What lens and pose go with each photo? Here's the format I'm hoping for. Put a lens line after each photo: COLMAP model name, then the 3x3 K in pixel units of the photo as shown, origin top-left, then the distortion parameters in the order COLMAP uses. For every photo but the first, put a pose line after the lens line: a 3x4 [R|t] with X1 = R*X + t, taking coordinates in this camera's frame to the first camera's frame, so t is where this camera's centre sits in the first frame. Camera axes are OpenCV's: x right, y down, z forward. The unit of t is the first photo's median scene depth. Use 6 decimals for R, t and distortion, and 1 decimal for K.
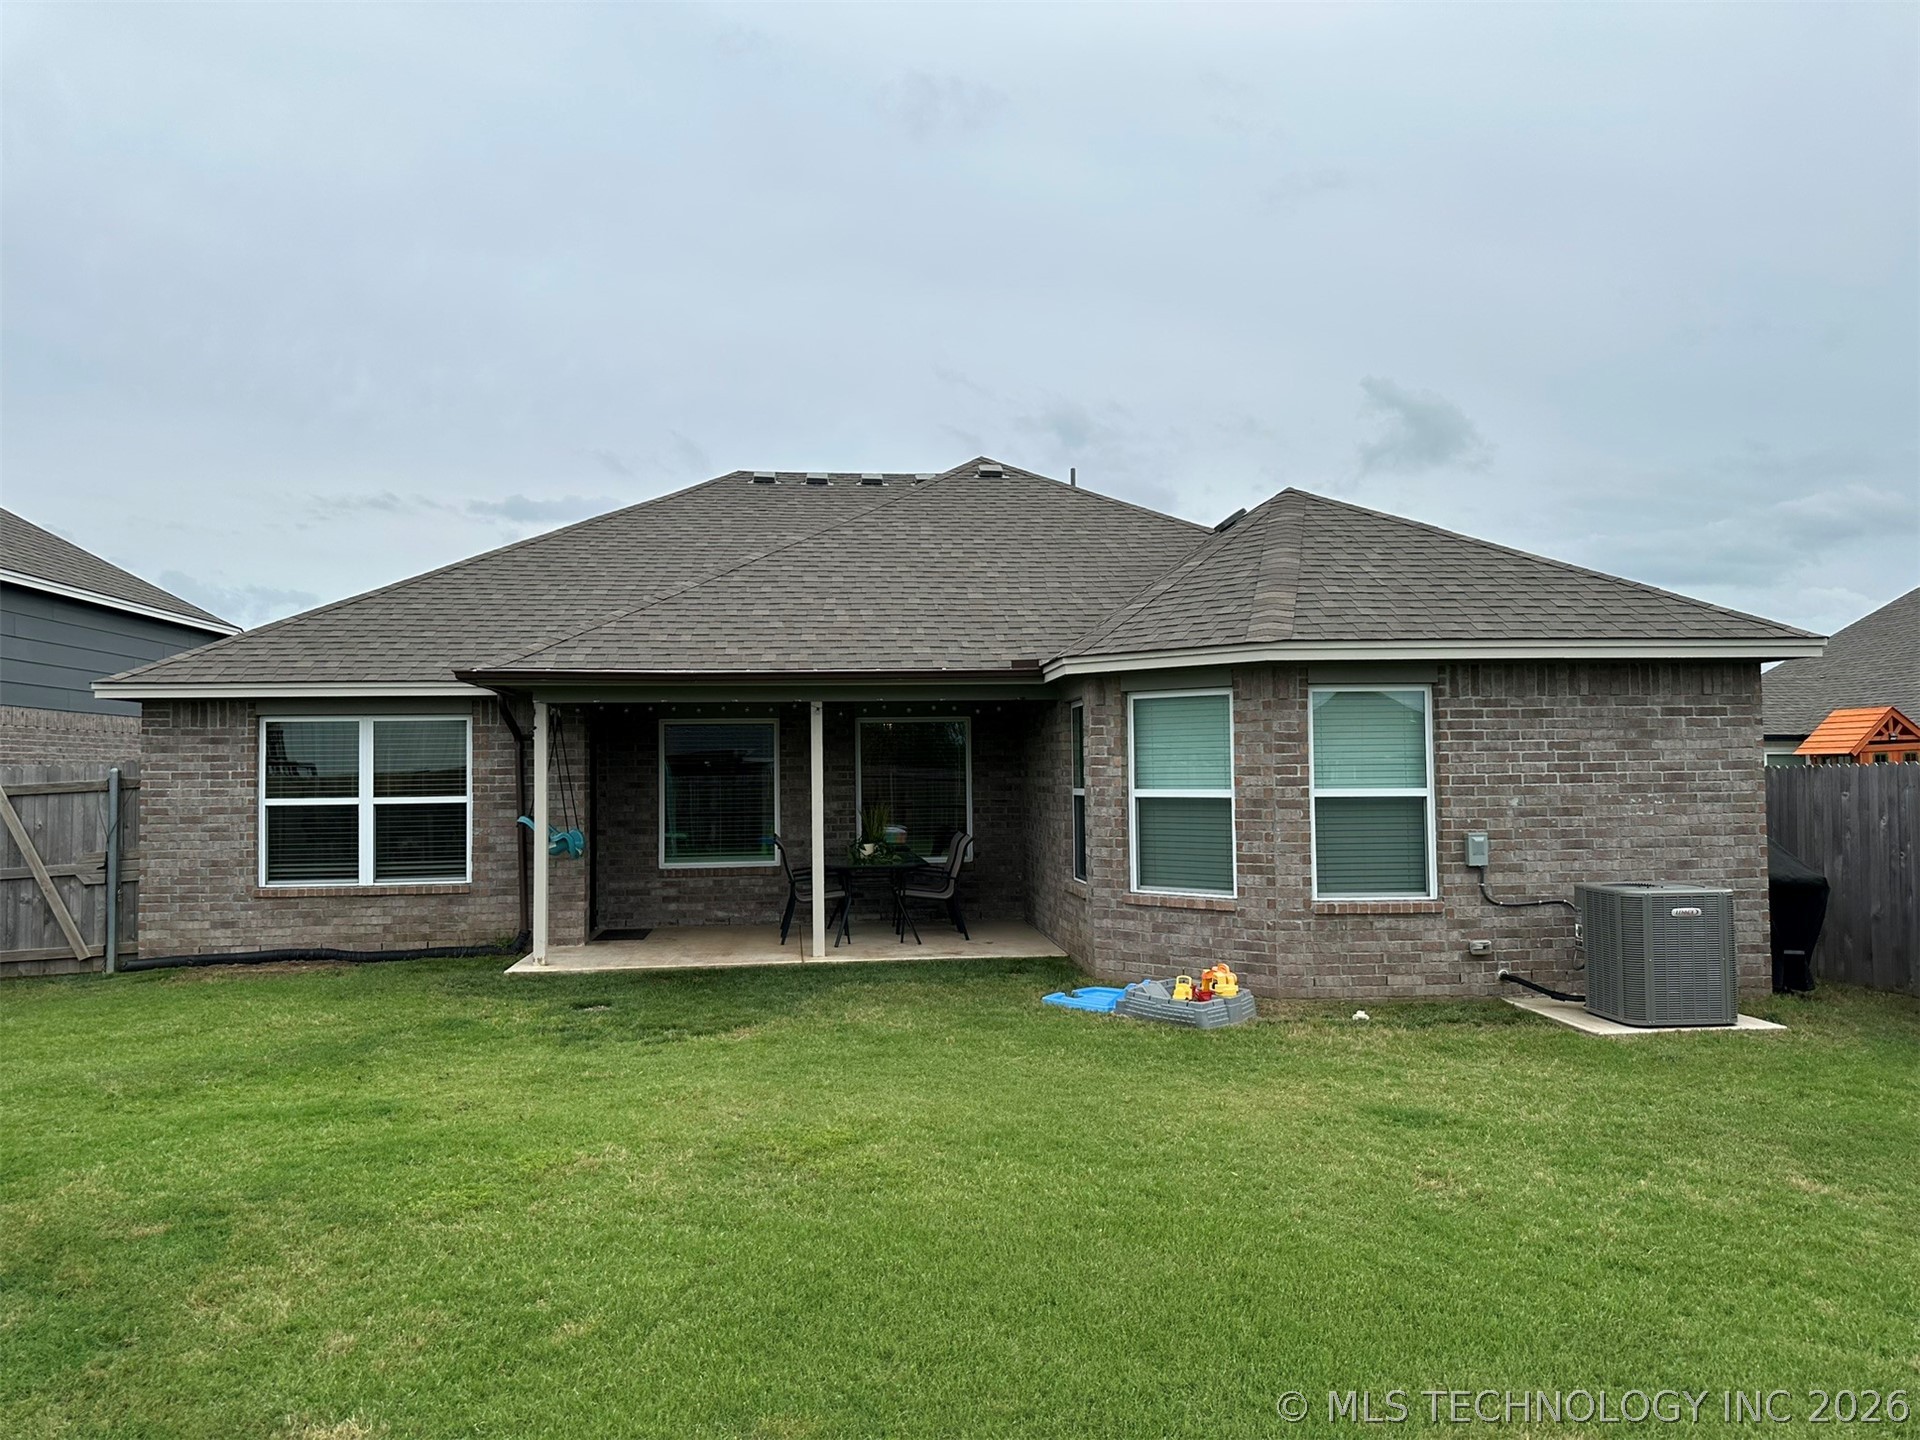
lens RADIAL K [[1325.8, 0, 960.0], [0, 1325.8, 720.0], [0, 0, 1]] dist [0.009441, 0.001356]
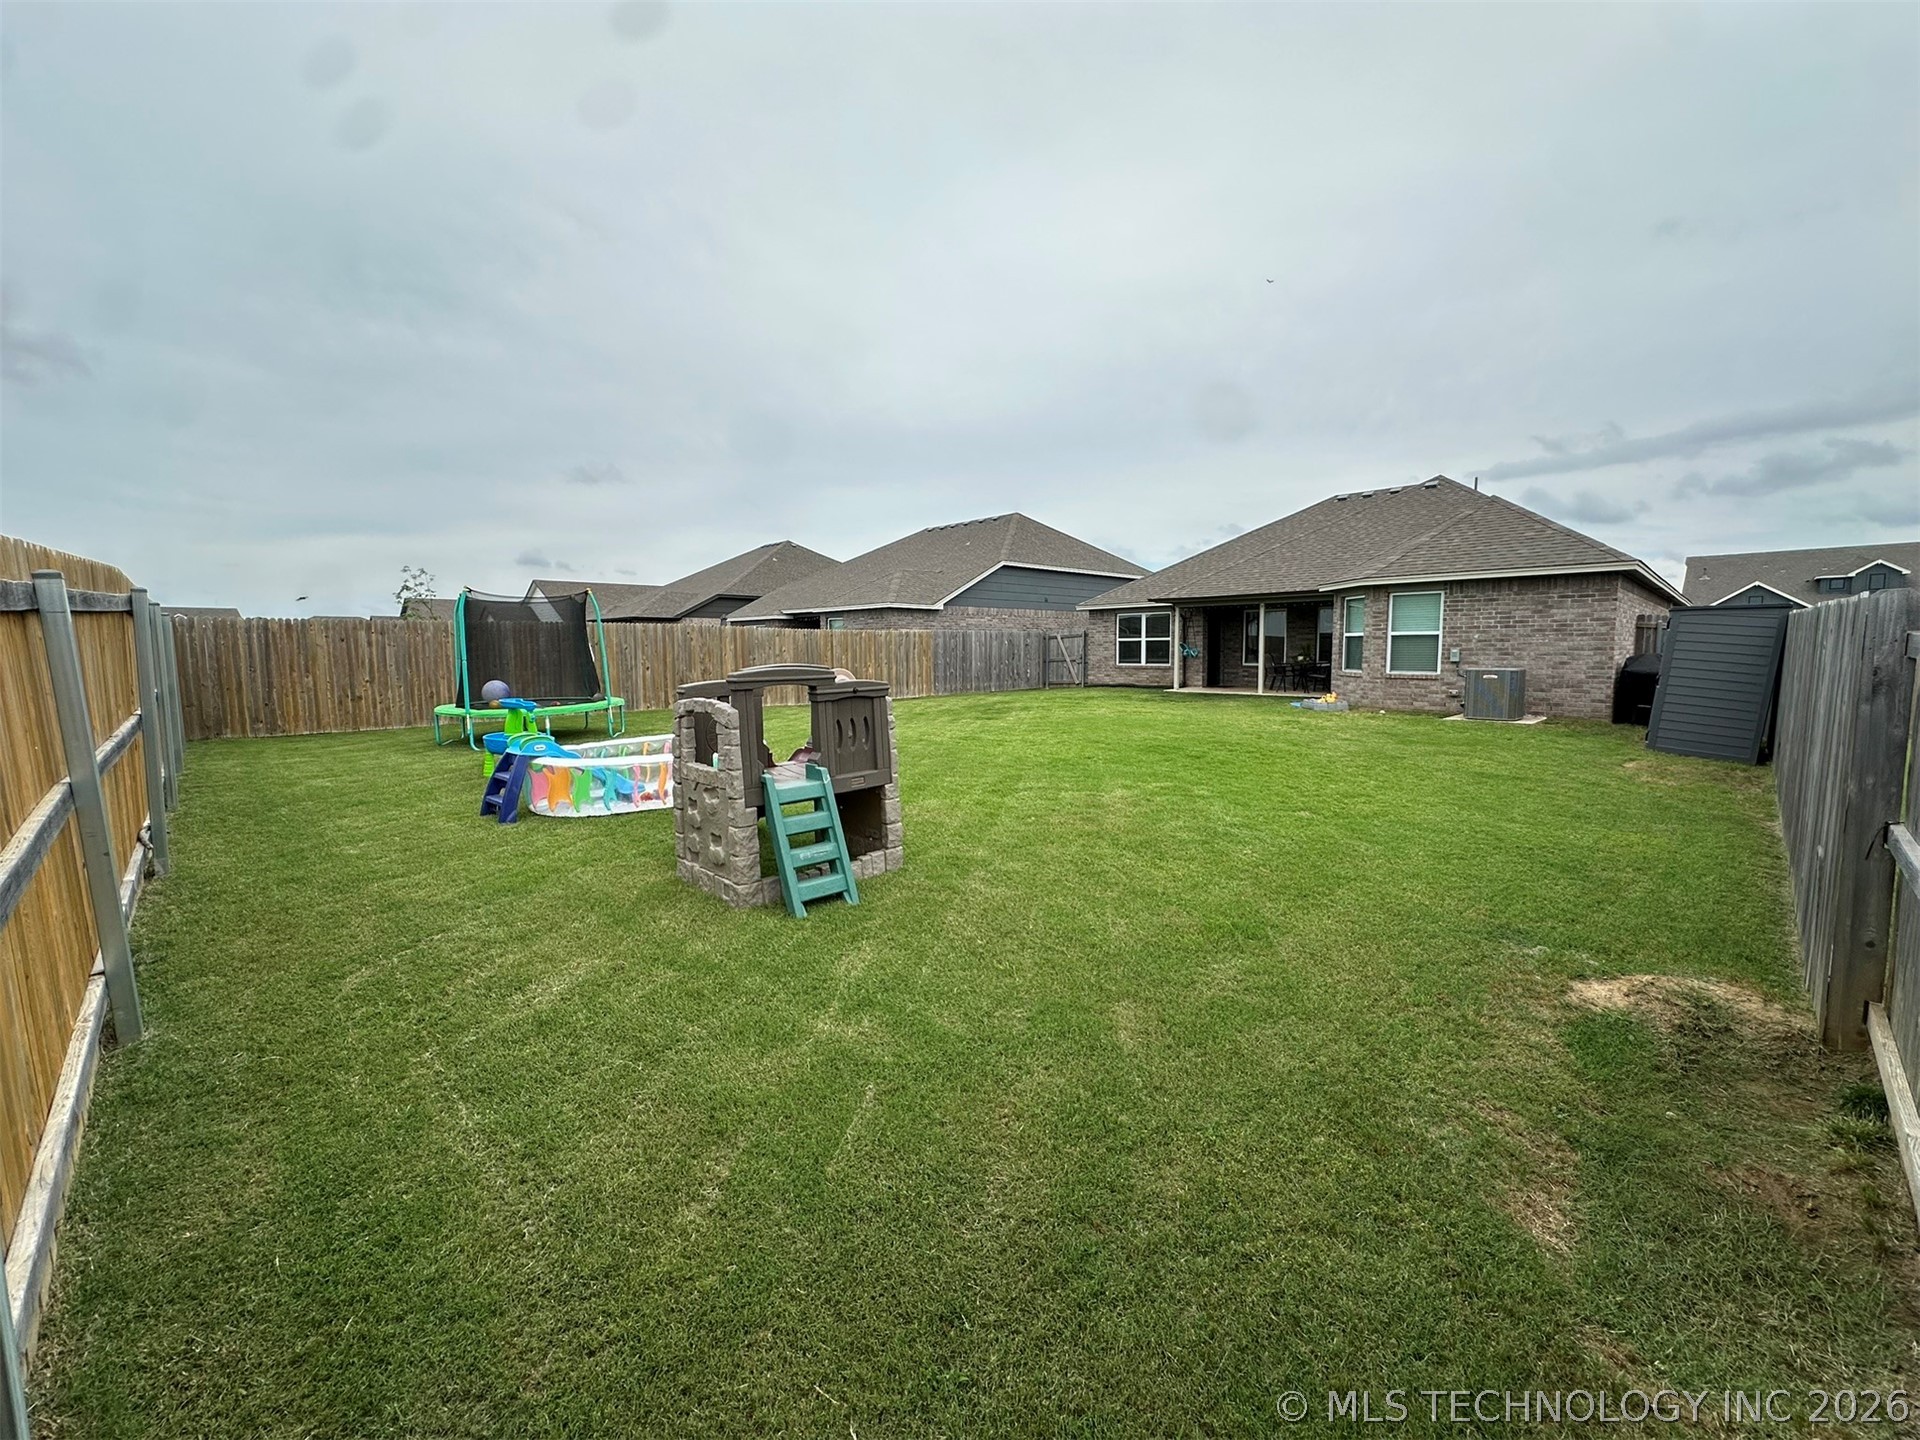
lens RADIAL K [[775.3, 0, 960.0], [0, 775.3, 720.0], [0, 0, 1]] dist [0.000703, 0.000059]
pose [[0.629111, 0.079495, -0.773240, 0.814971], [0.033456, 0.991066, 0.129109, -0.002668], [0.776595, -0.107093, 0.620831, -0.581818]]
